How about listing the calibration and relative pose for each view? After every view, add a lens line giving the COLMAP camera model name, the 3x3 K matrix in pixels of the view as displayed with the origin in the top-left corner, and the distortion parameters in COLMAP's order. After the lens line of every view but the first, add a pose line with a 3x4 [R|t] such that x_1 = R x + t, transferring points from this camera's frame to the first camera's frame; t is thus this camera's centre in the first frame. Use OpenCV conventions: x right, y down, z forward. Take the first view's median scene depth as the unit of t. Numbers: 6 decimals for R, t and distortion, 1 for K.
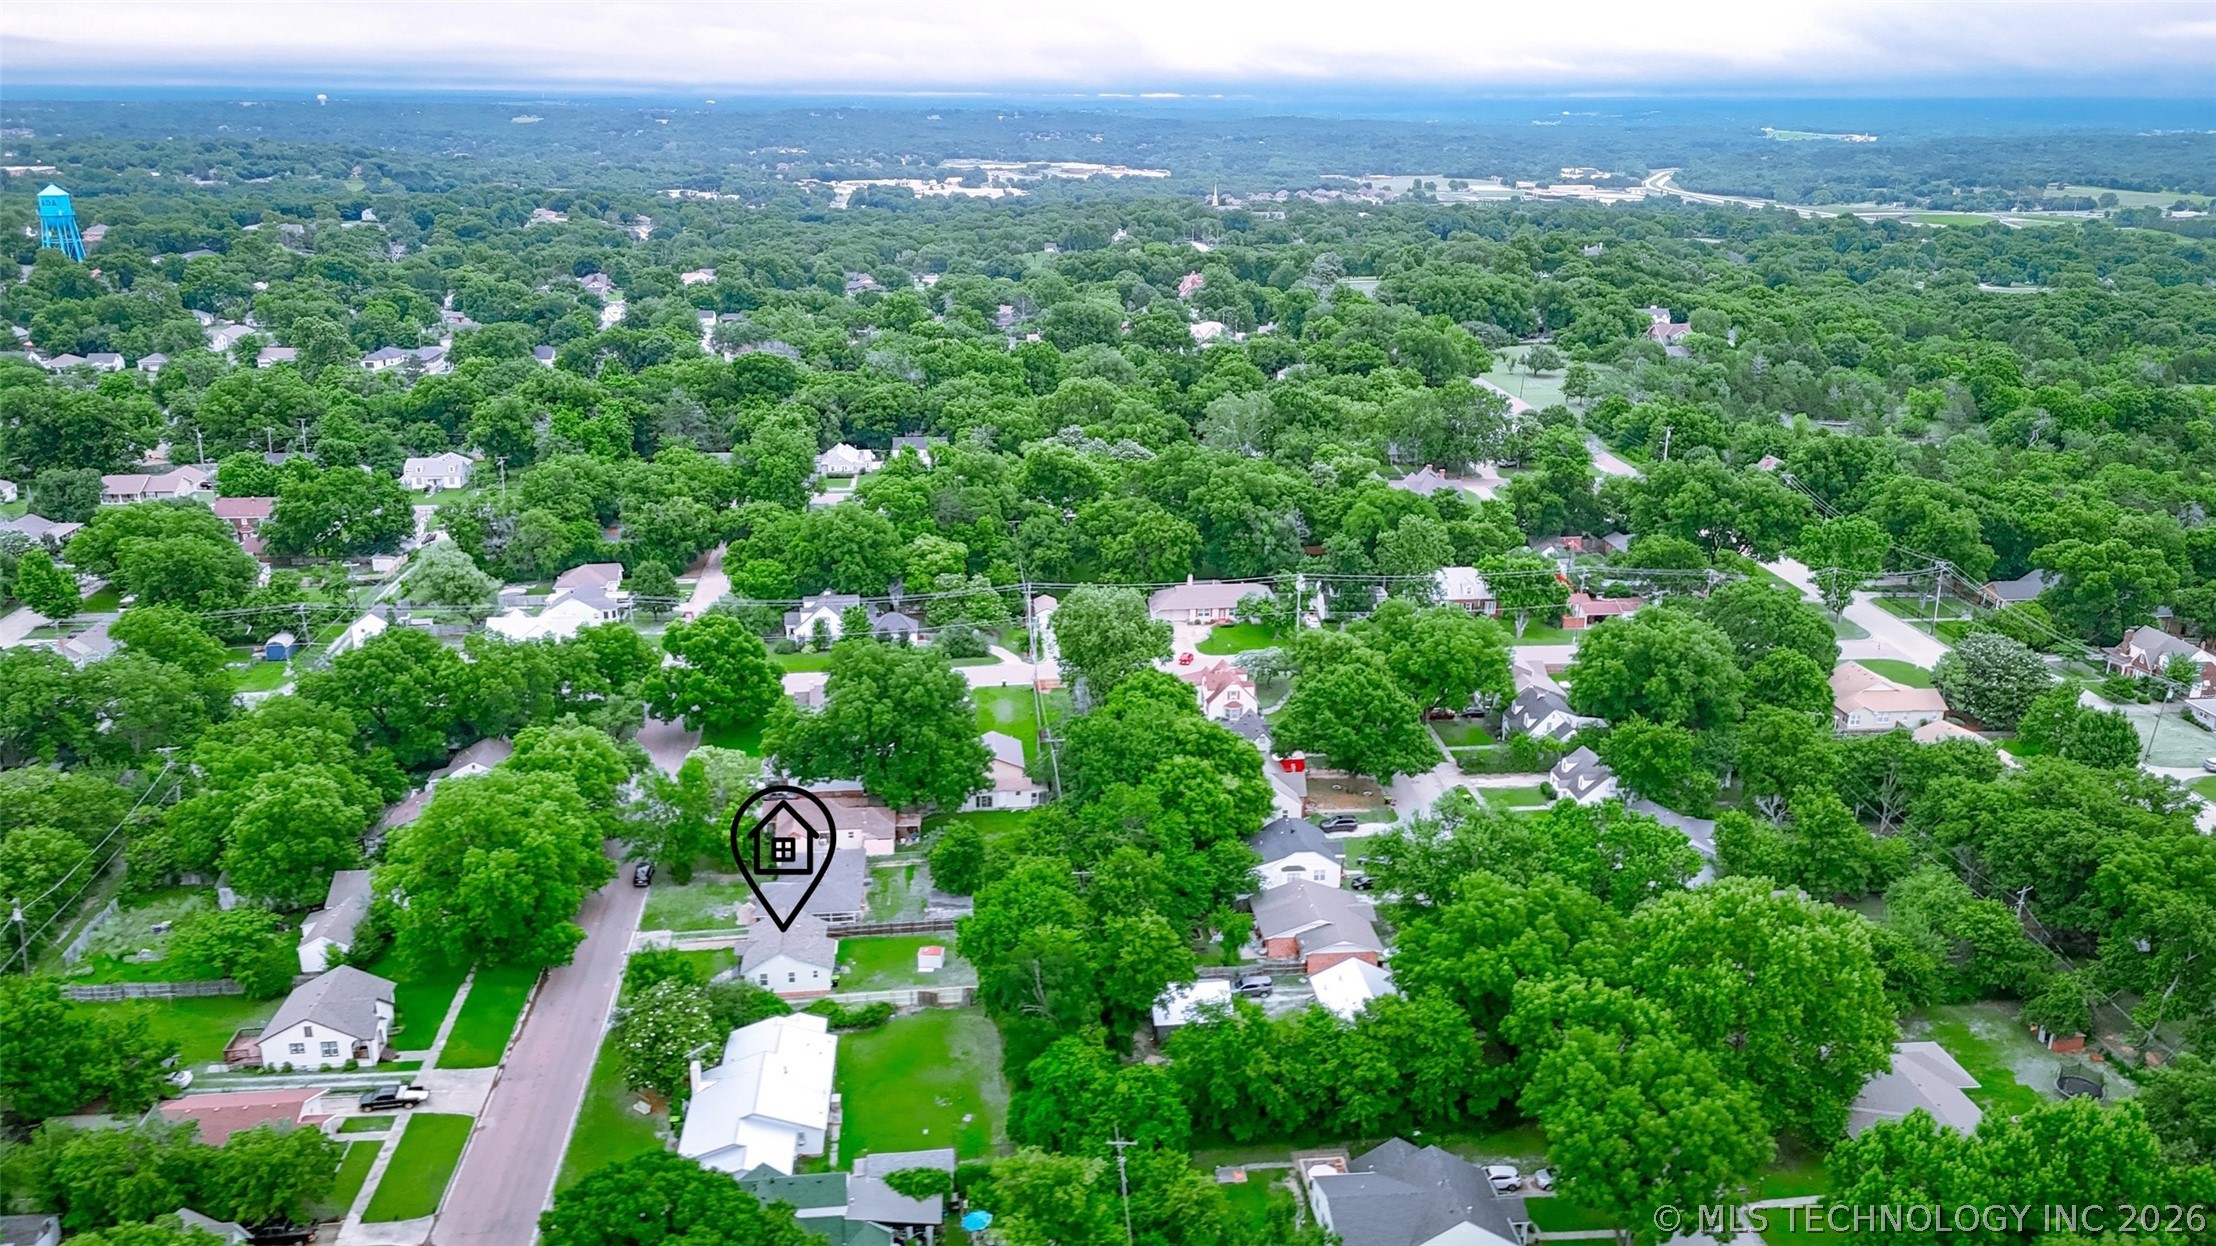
lens RADIAL K [[1654.0, 0, 1124.3], [0, 1654.0, 637.1], [0, 0, 1]] dist [0.057094, -0.048418]
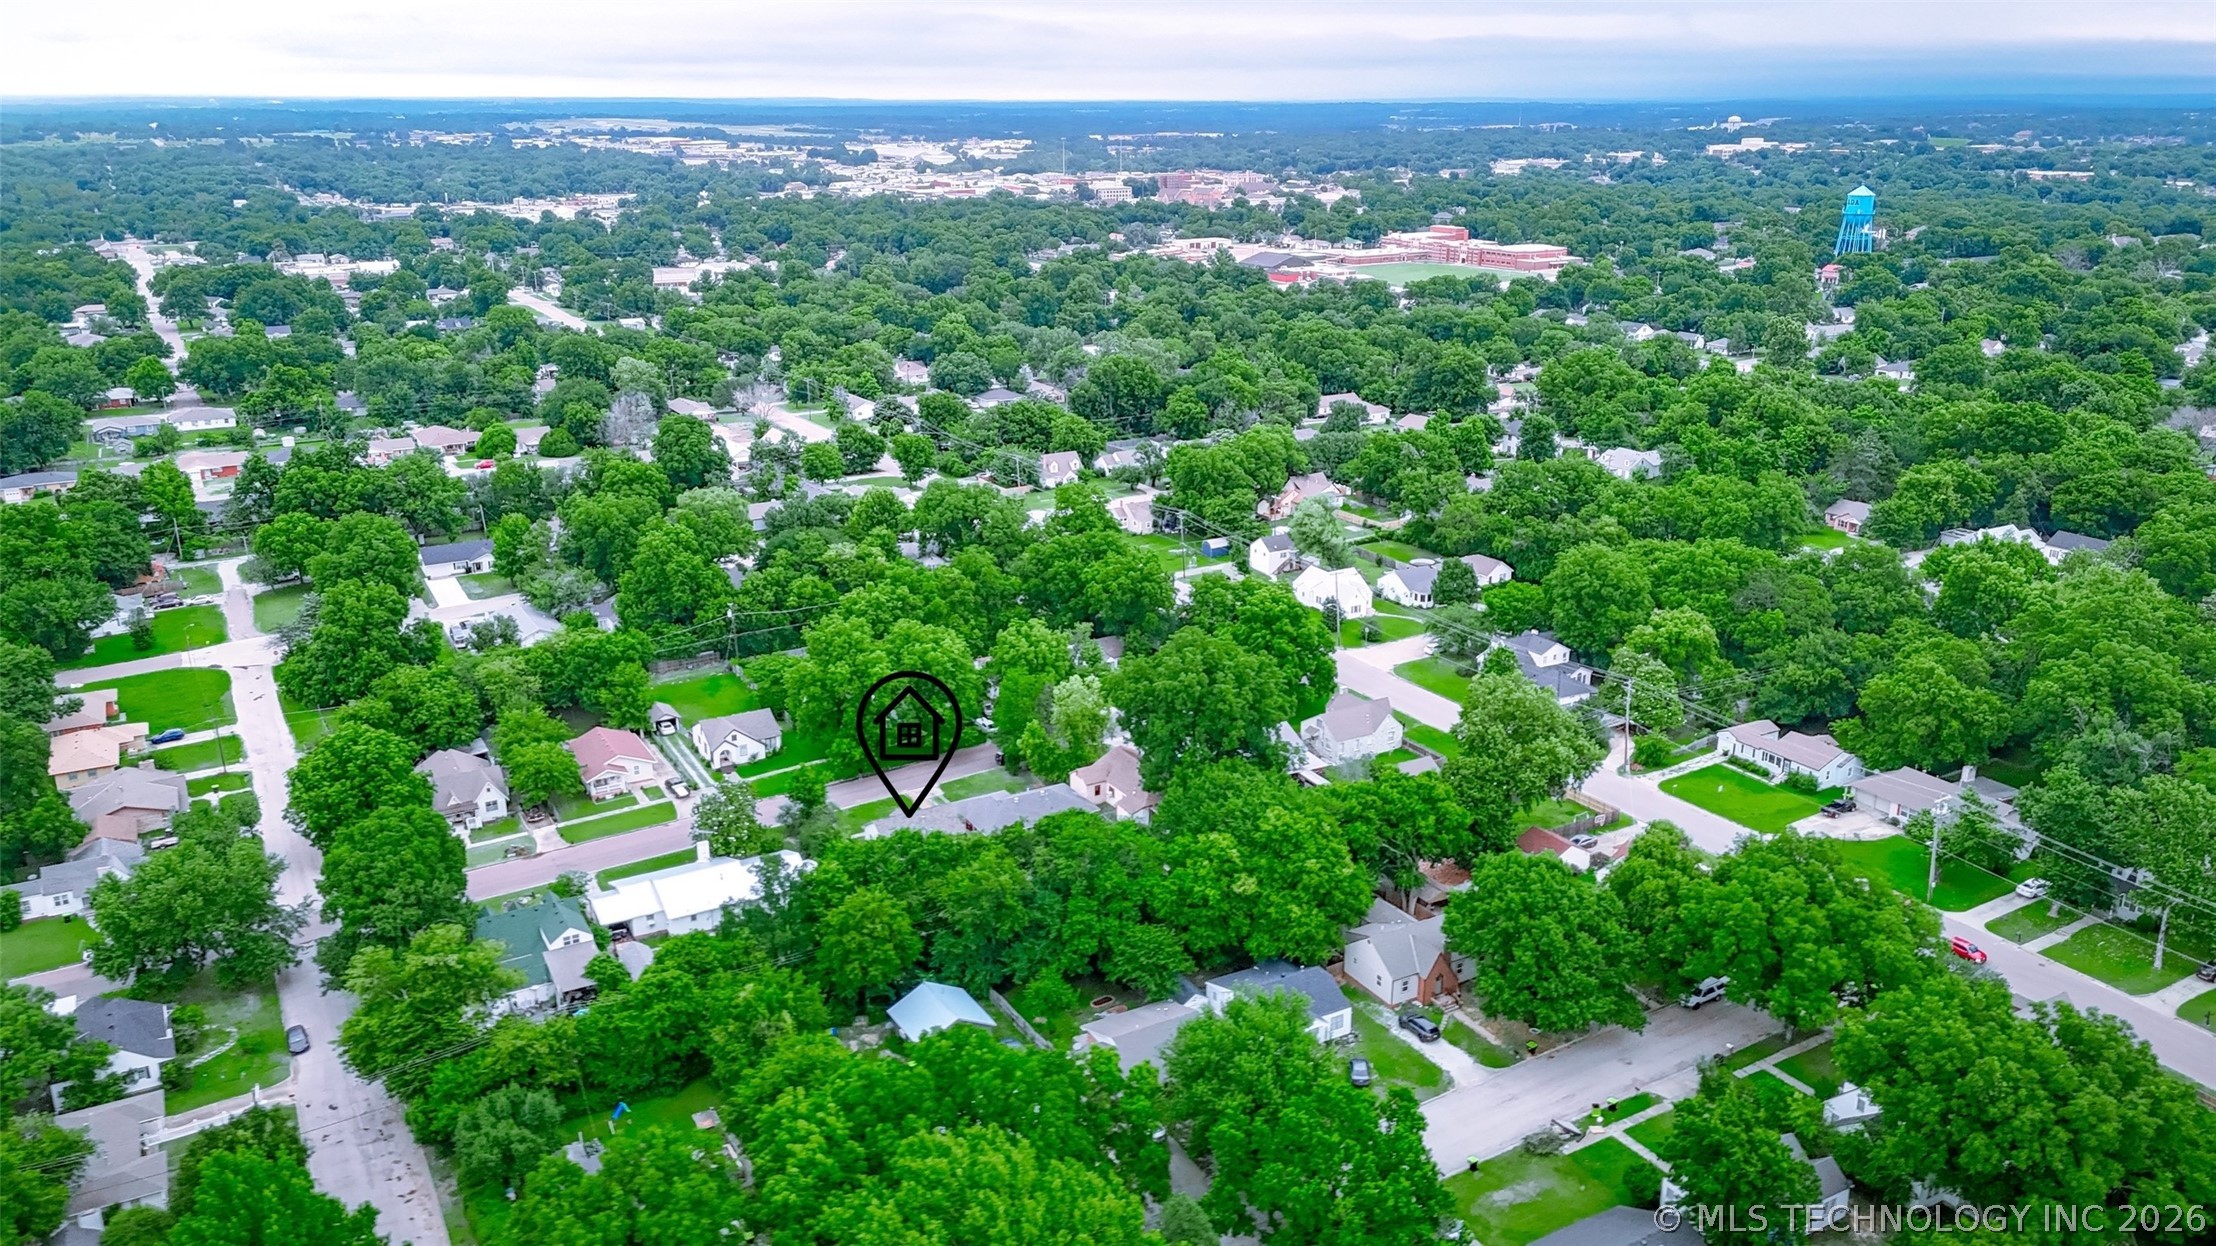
lens RADIAL K [[1654.0, 0, 1093.9], [0, 1654.0, 615.6], [0, 0, 1]] dist [0.057094, -0.048418]
pose [[0.389903, 0.267992, -0.880997, 0.522669], [-0.280959, 0.945718, 0.163336, -0.114023], [0.876948, 0.183839, 0.444033, 0.357666]]
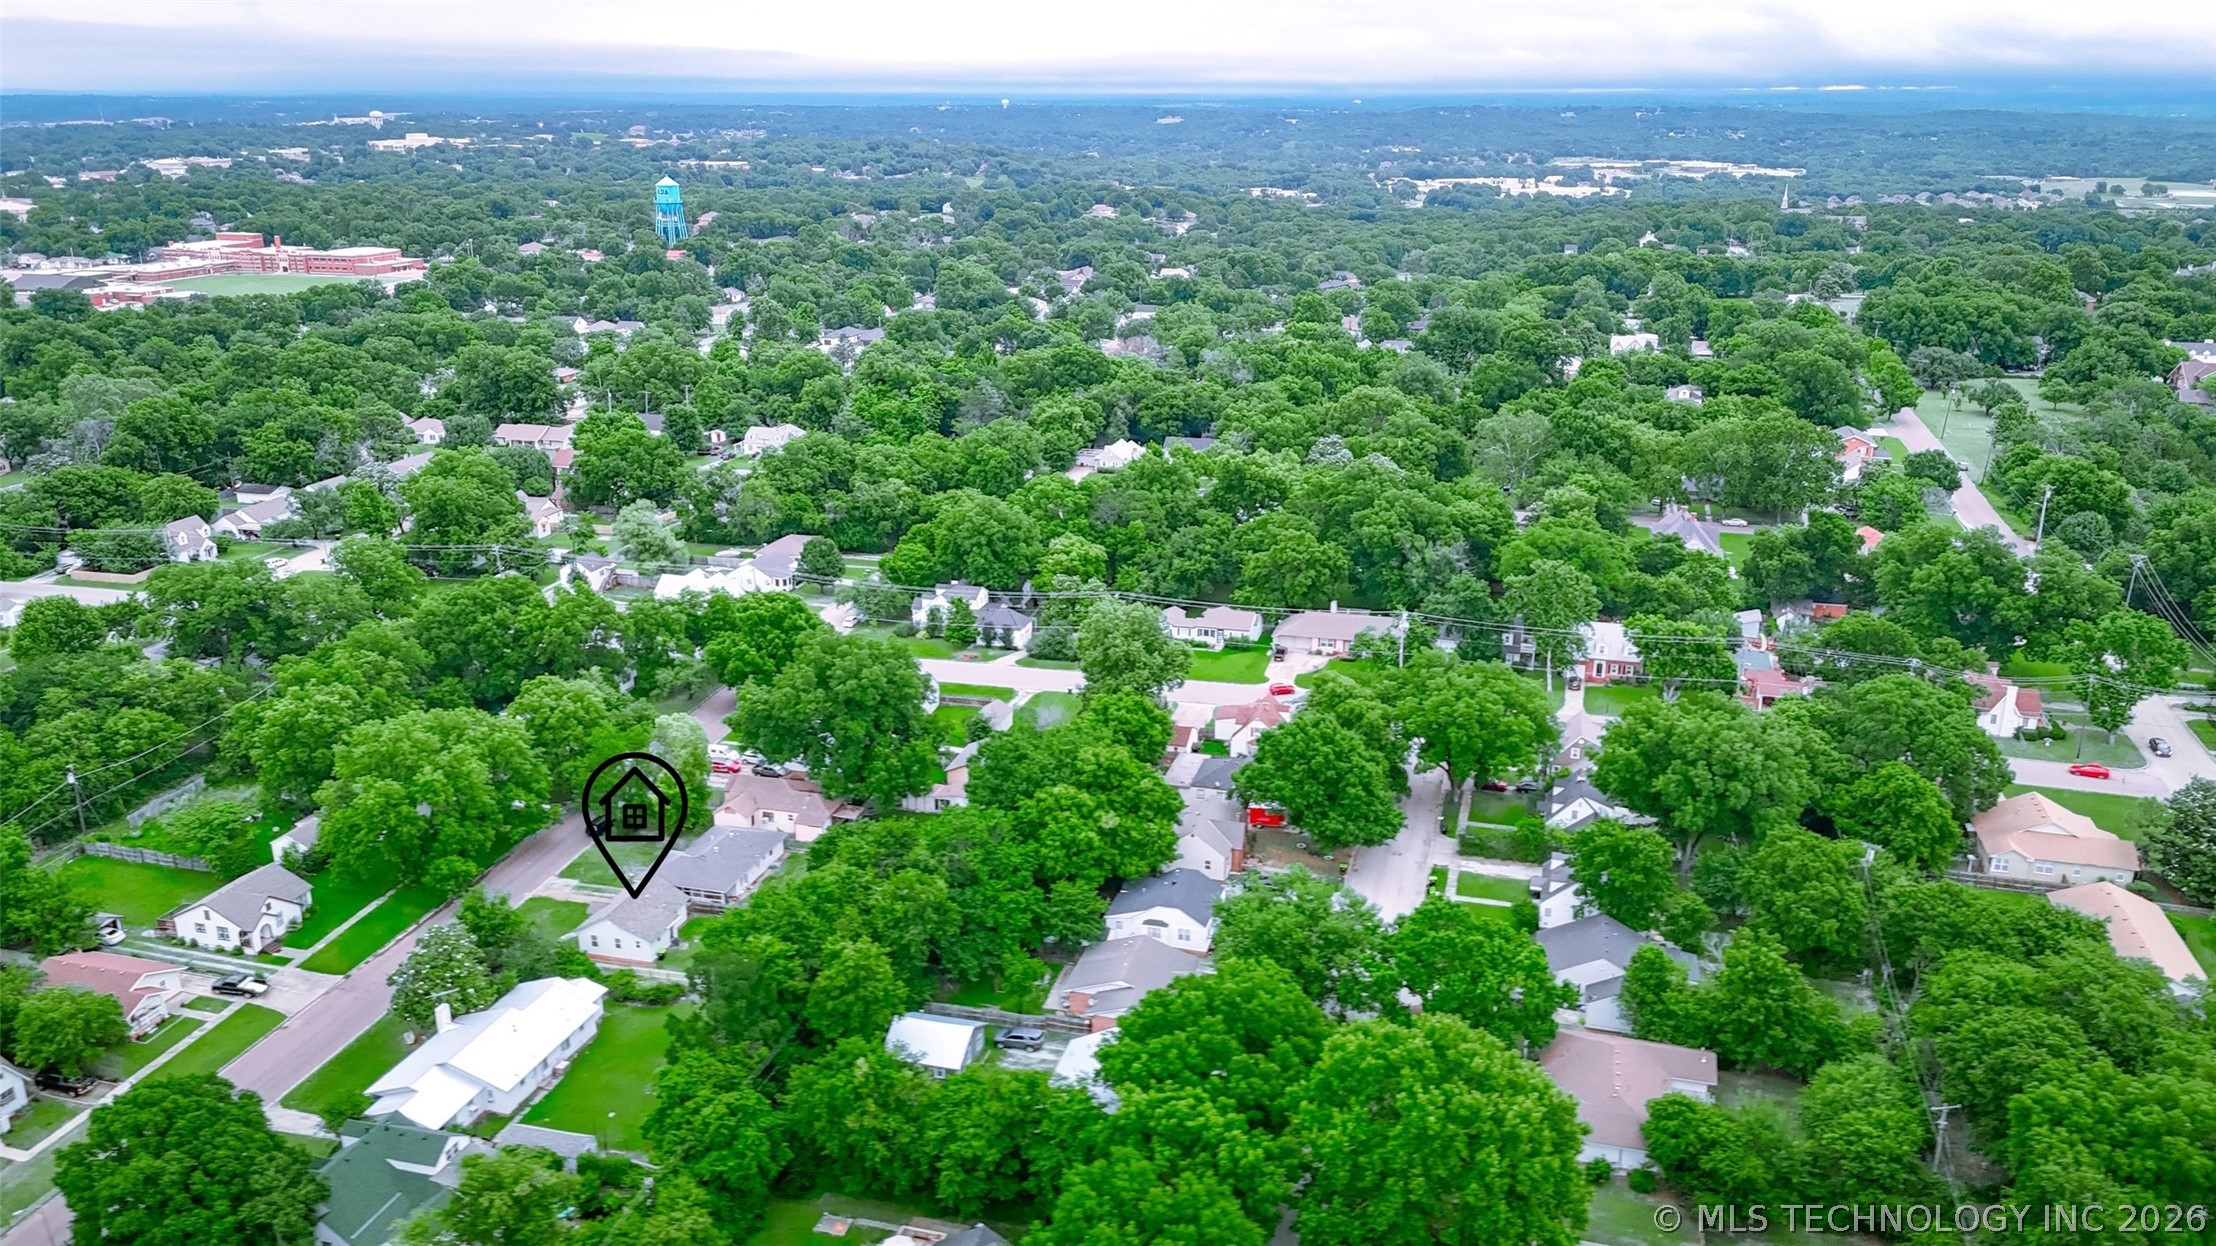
lens RADIAL K [[1654.0, 0, 1117.8], [0, 1654.0, 618.9], [0, 0, 1]] dist [0.057094, -0.048418]
pose [[0.930102, 0.105773, -0.351741, 0.266119], [-0.108944, 0.993989, 0.010825, -0.025445], [0.350772, 0.028251, 0.936035, 0.081036]]
